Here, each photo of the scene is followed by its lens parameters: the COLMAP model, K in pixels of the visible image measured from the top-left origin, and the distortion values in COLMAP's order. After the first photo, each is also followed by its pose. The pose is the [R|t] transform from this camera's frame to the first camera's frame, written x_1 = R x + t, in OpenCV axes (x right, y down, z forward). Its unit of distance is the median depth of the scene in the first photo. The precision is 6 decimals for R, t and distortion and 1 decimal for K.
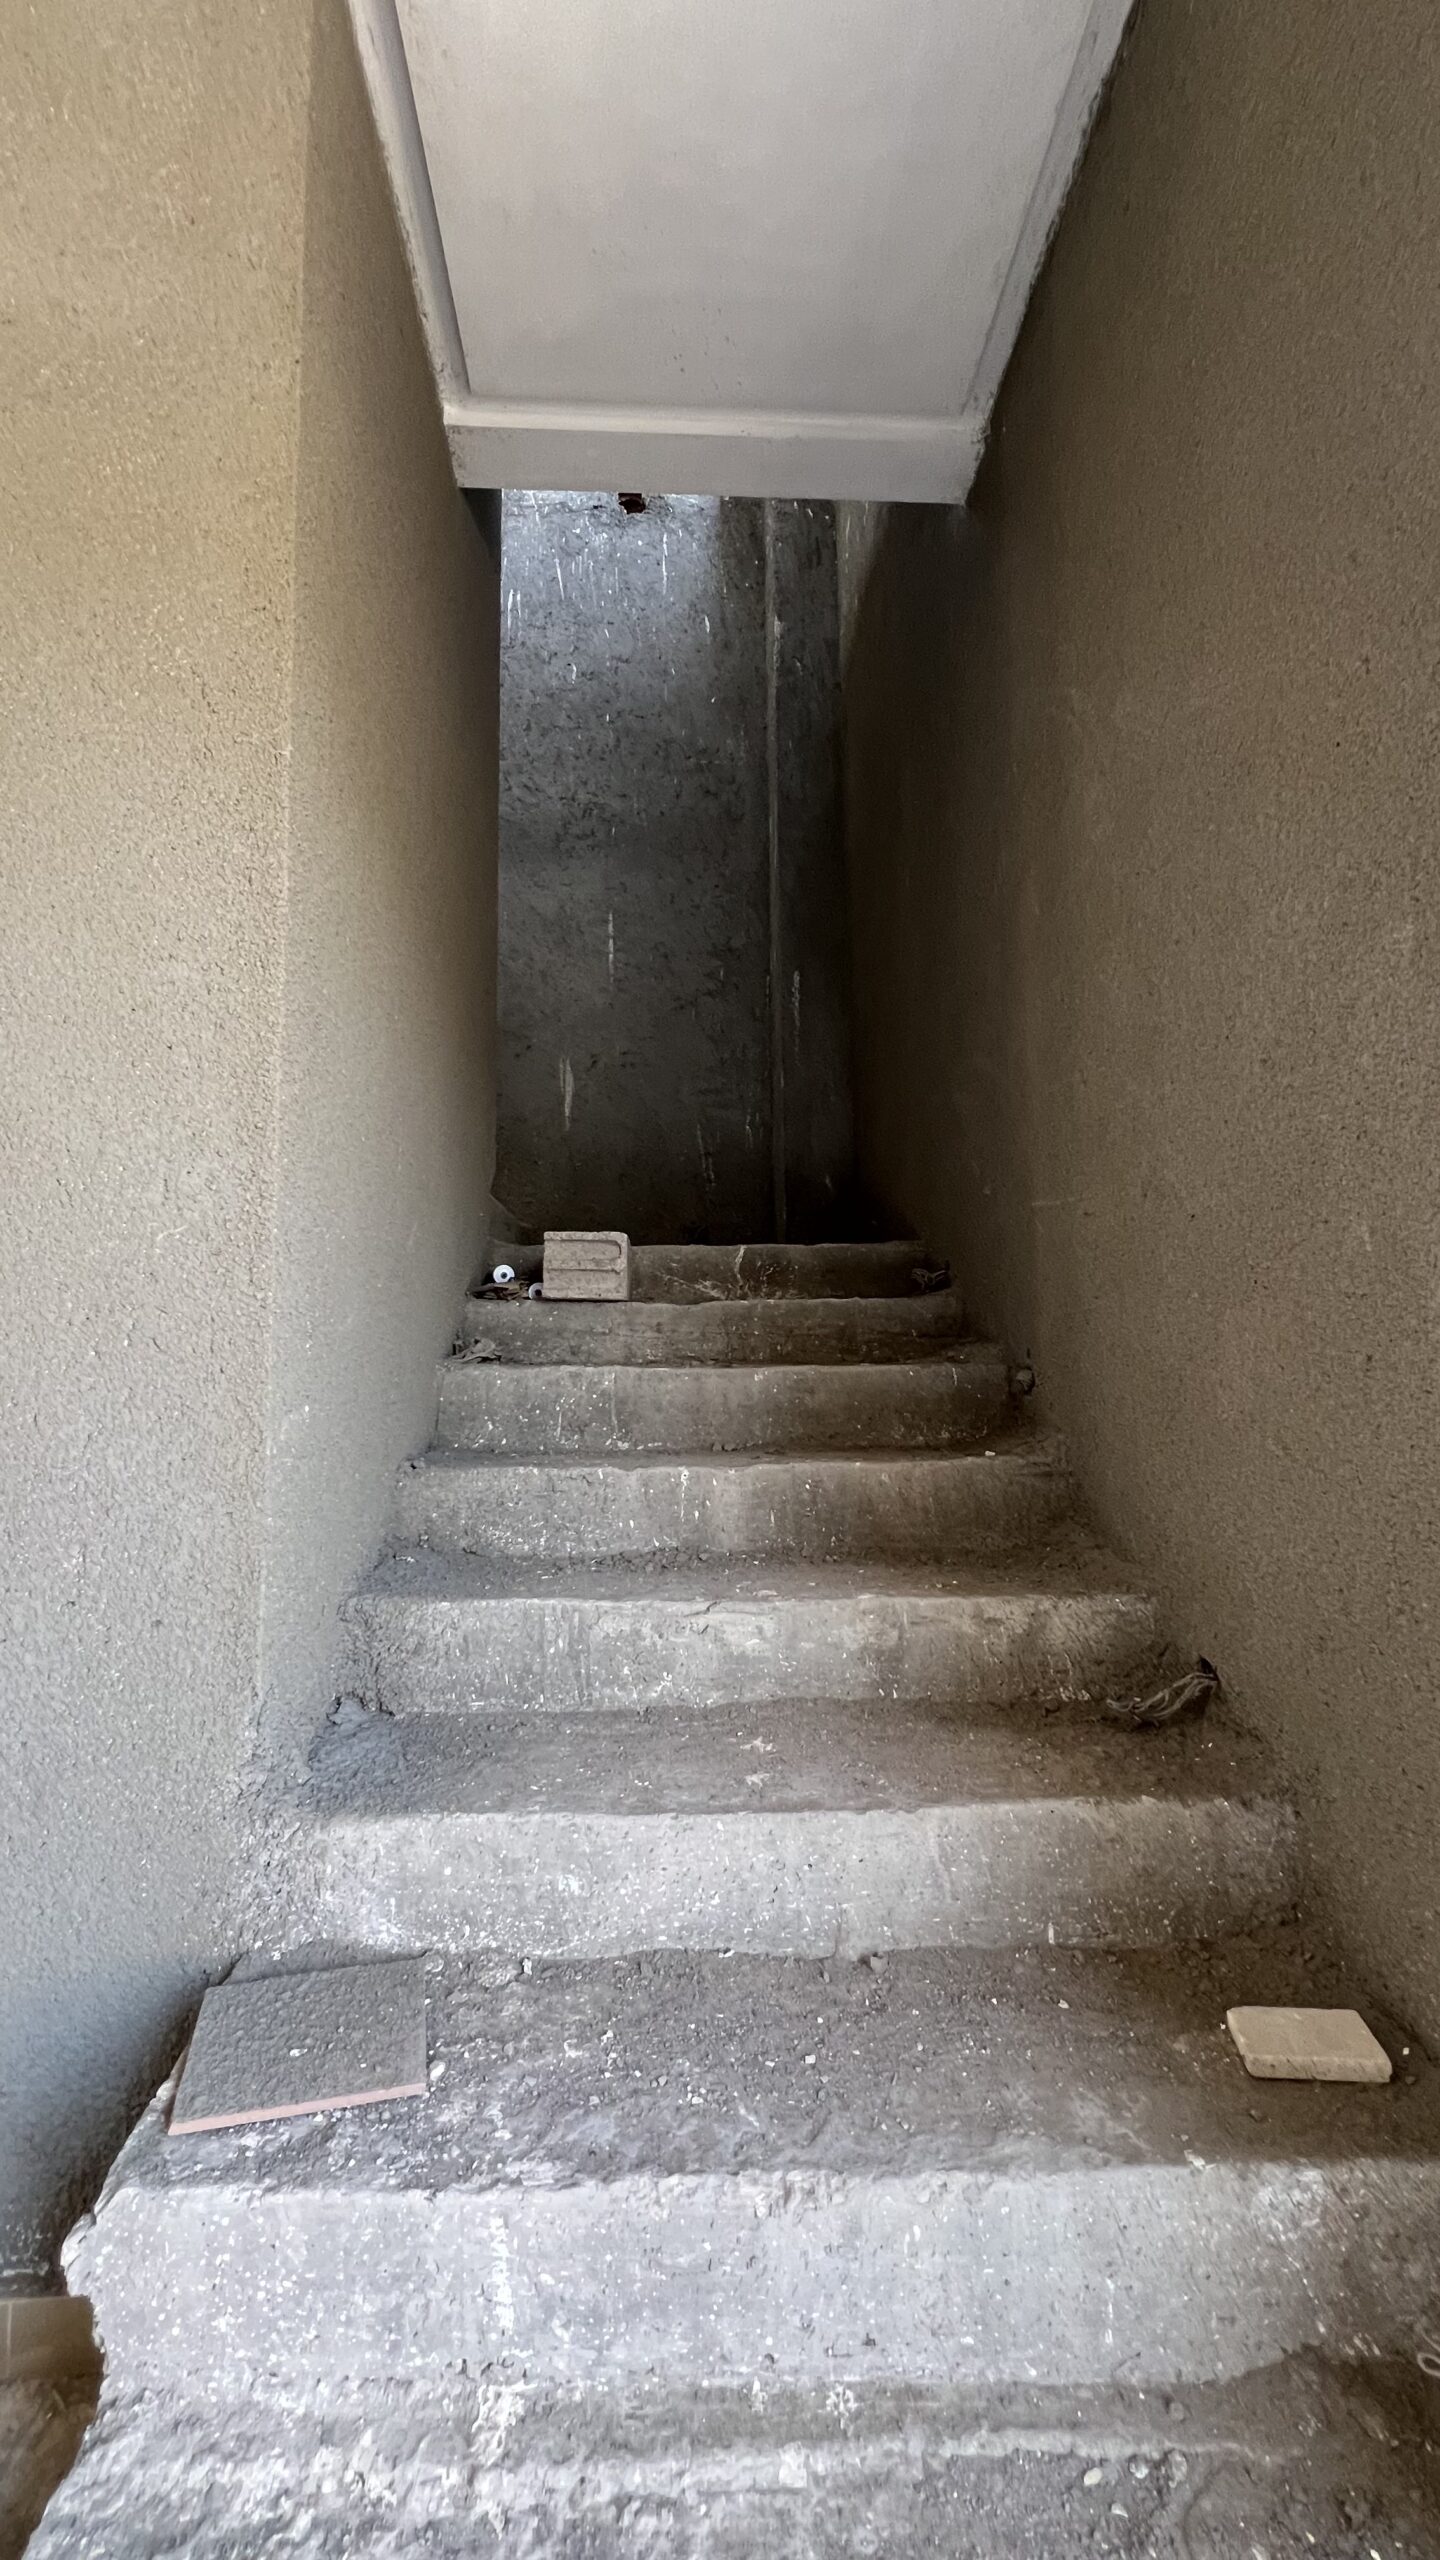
lens RADIAL K [[1025.4, 0, 724.4], [0, 1025.4, 1274.3], [0, 0, 1]] dist [-0.003660, 0.000477]
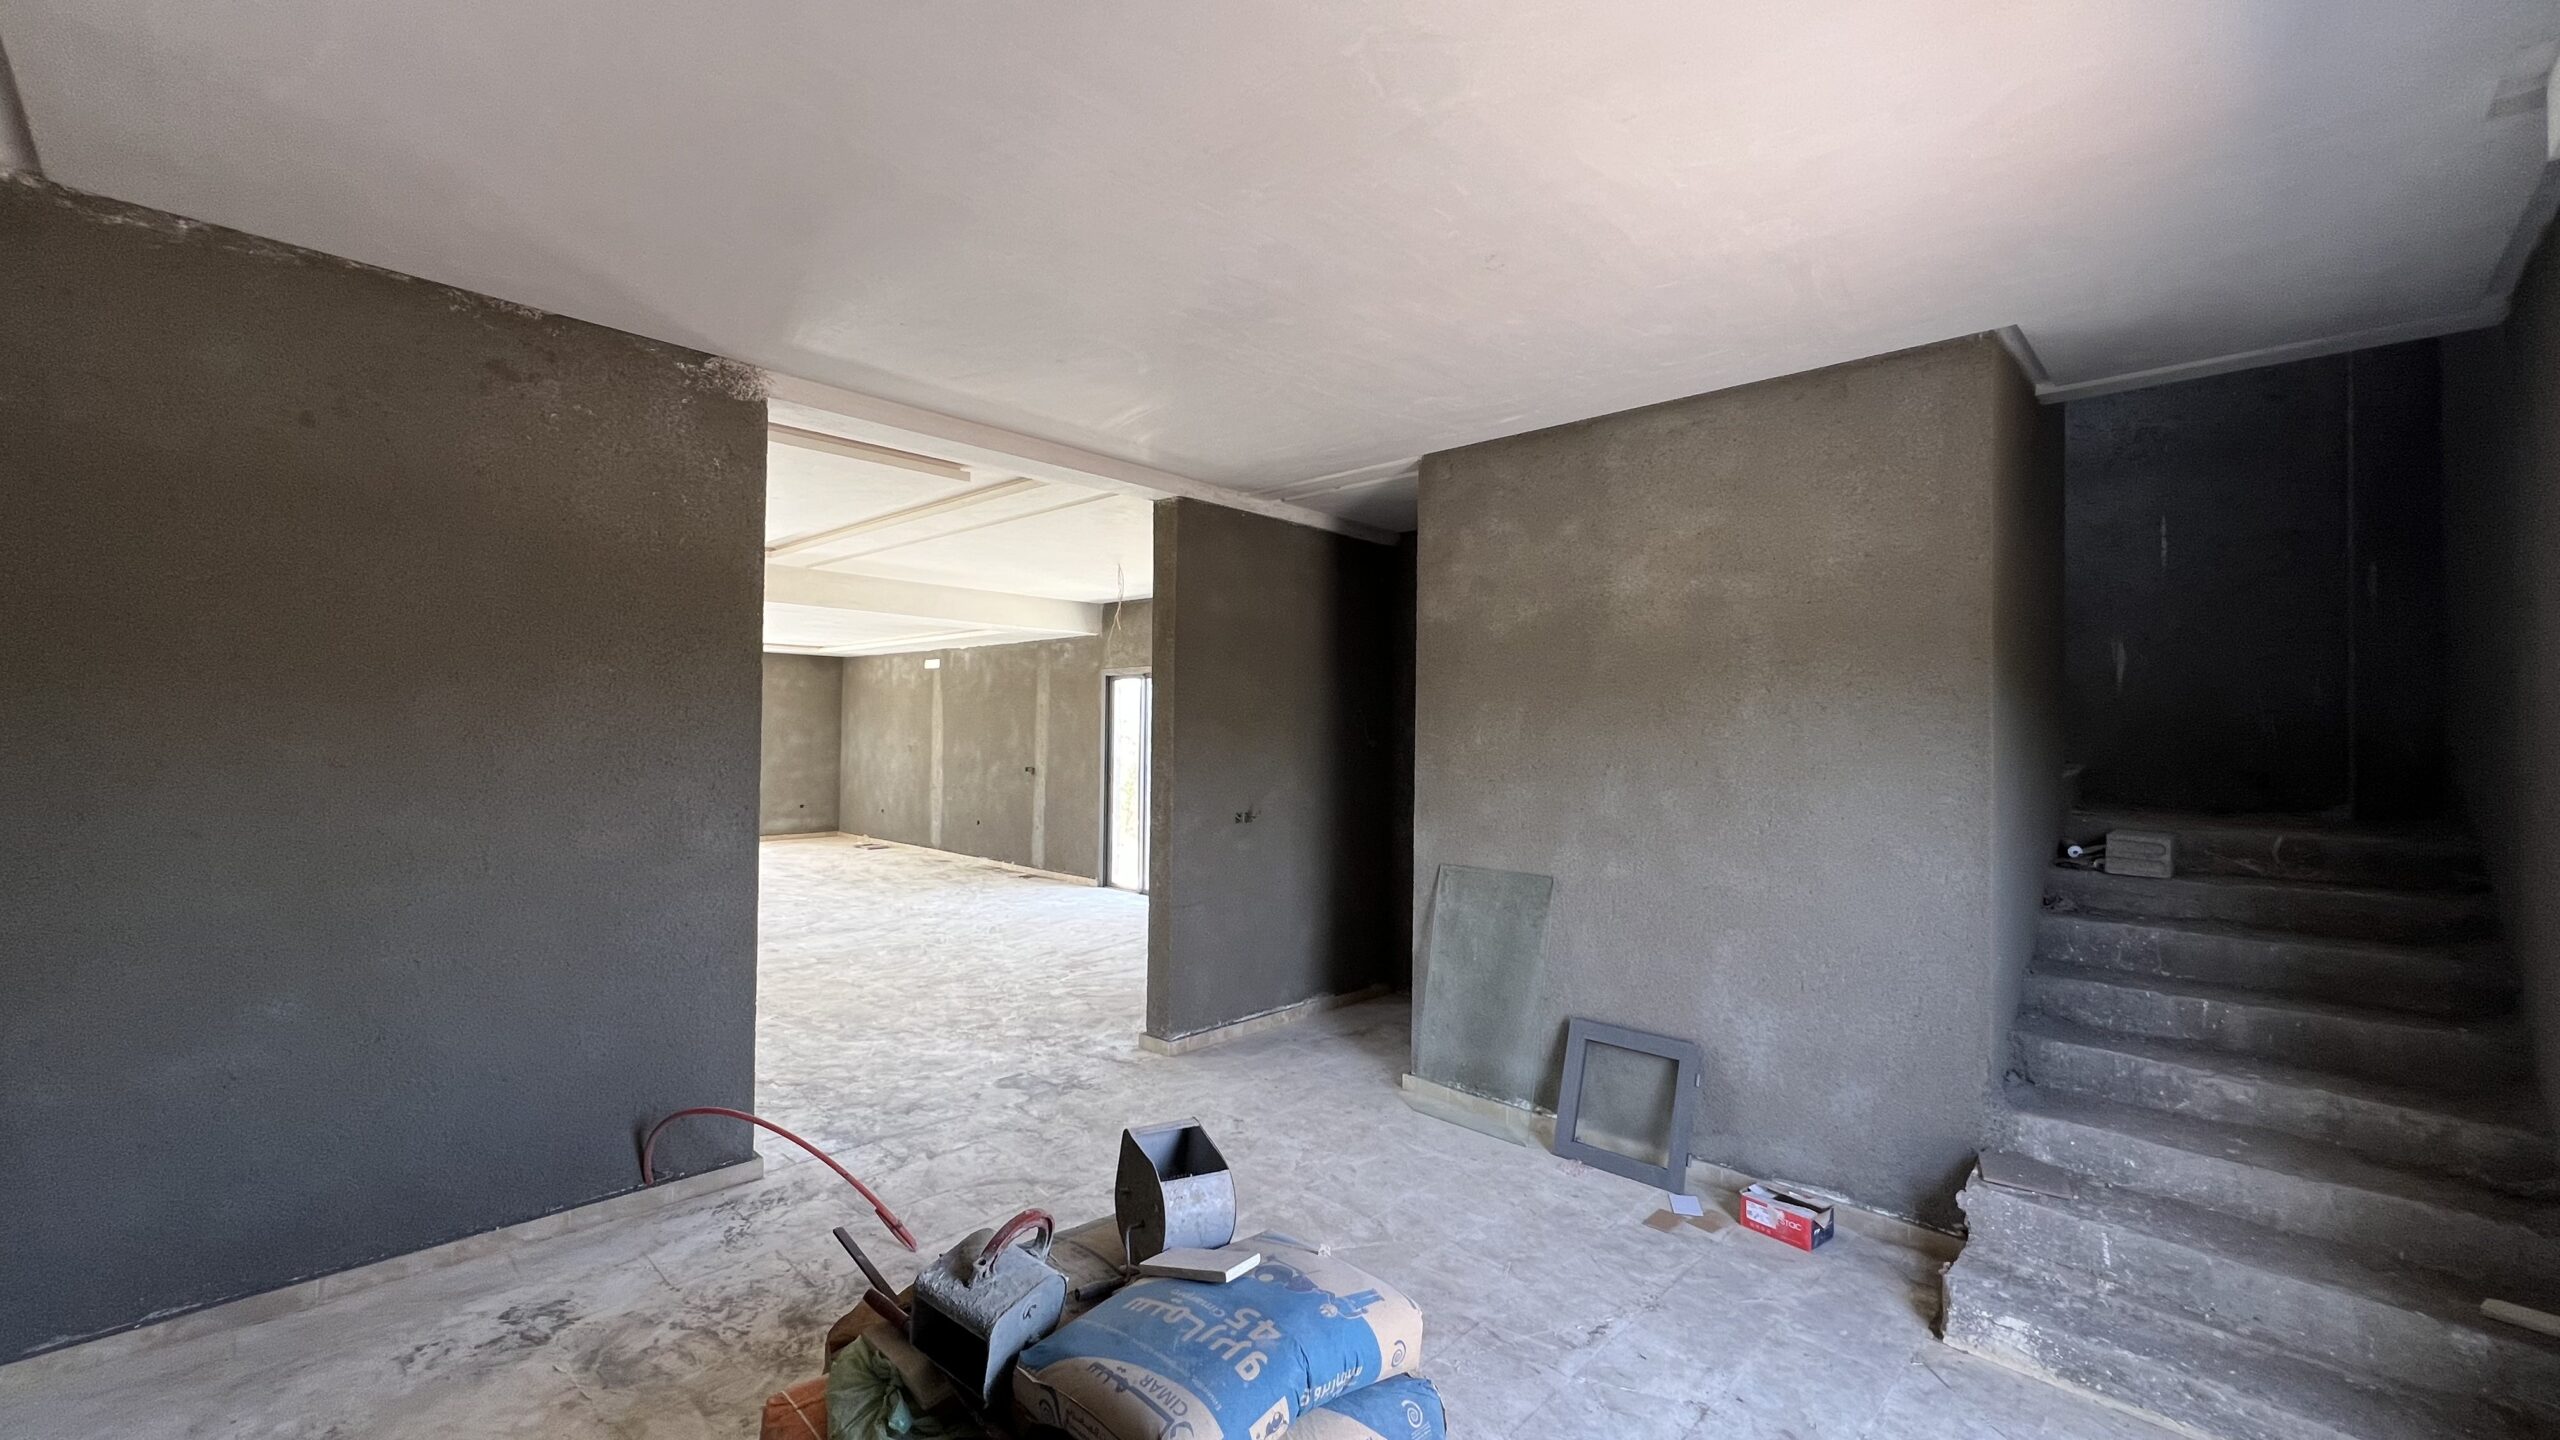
lens RADIAL K [[1026.3, 0, 1274.7], [0, 1026.3, 711.2], [0, 0, 1]] dist [0.000506, 0.000091]
pose [[0.672032, 0.007822, -0.740481, 0.249167], [0.045358, 0.997632, 0.051703, -0.630430], [0.739132, -0.068332, 0.670085, -1.826494]]
